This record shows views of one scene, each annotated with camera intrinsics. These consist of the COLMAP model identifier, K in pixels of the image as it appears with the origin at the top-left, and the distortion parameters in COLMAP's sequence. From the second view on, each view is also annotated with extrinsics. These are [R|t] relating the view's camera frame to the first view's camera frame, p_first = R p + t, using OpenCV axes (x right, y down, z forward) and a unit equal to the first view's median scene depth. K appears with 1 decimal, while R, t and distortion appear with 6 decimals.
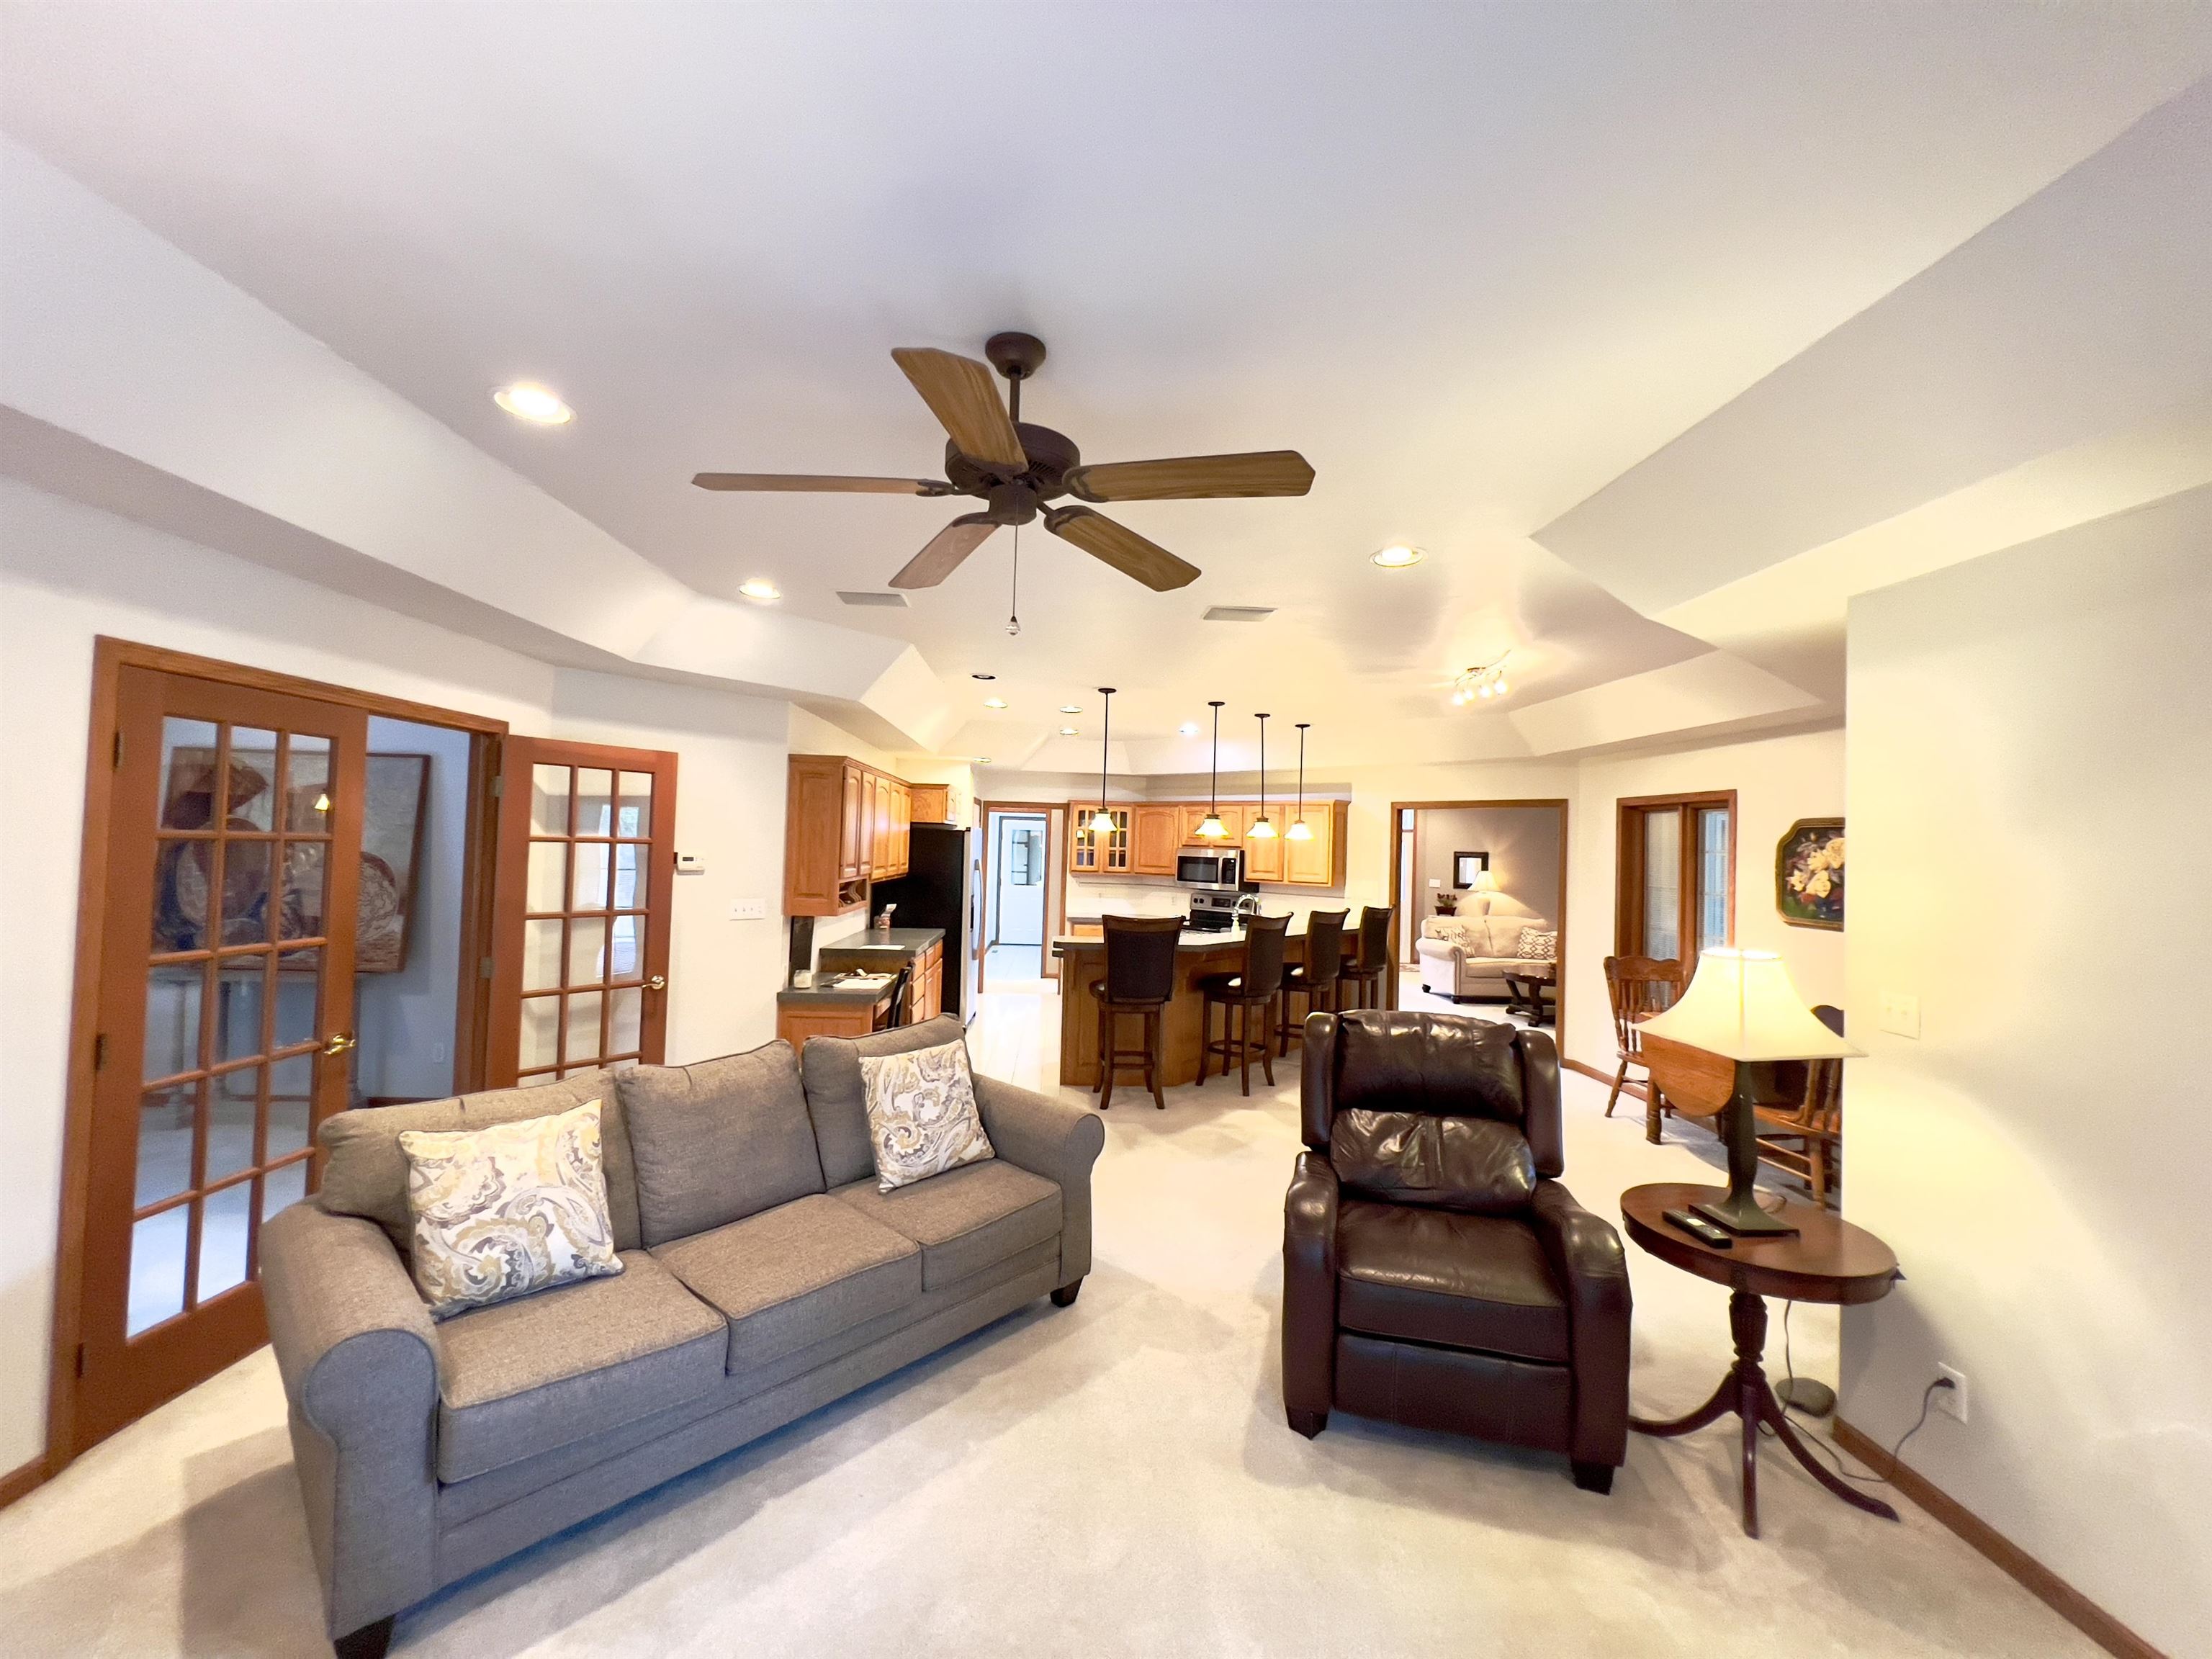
lens RADIAL K [[884.6, 0, 1097.9], [0, 884.6, 824.2], [0, 0, 1]] dist [-0.007245, 0.000446]
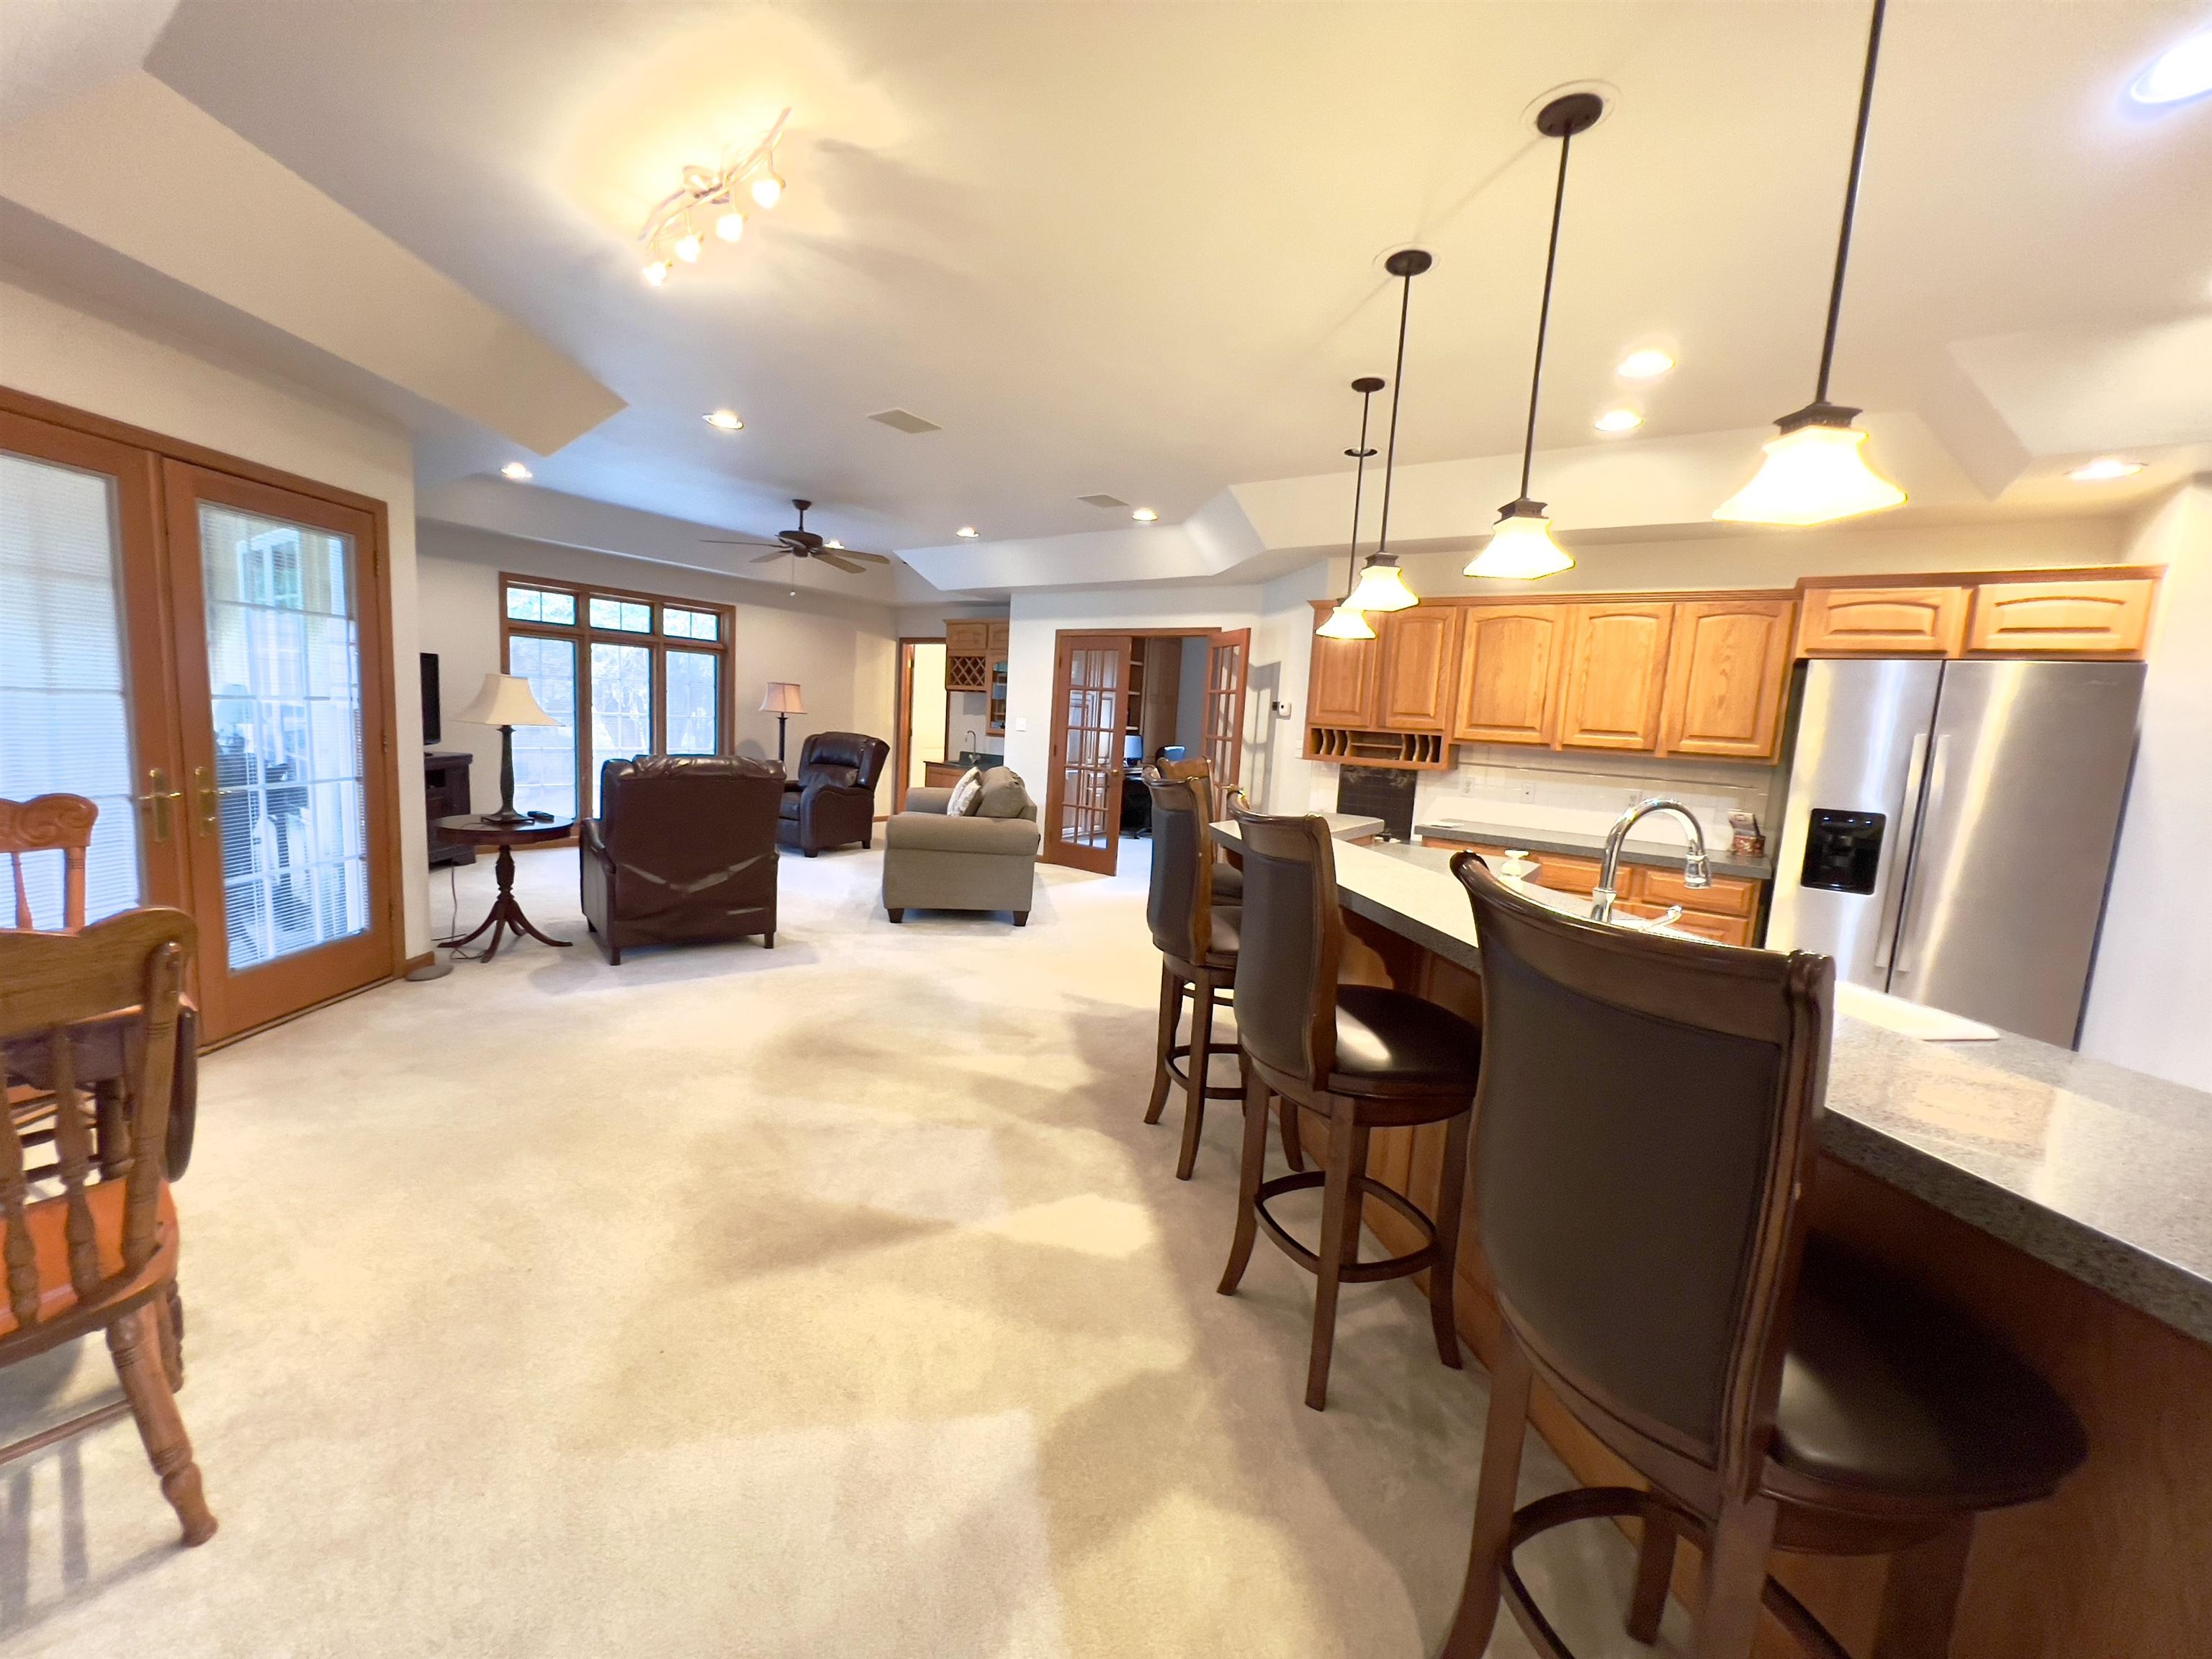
lens RADIAL K [[884.6, 0, 1097.9], [0, 884.6, 824.2], [0, 0, 1]] dist [-0.007245, 0.000446]
pose [[-0.621712, 0.030977, -0.782633, 0.405476], [-0.058975, 0.994530, 0.086213, 0.063599], [0.781022, 0.099755, -0.616484, 0.885843]]
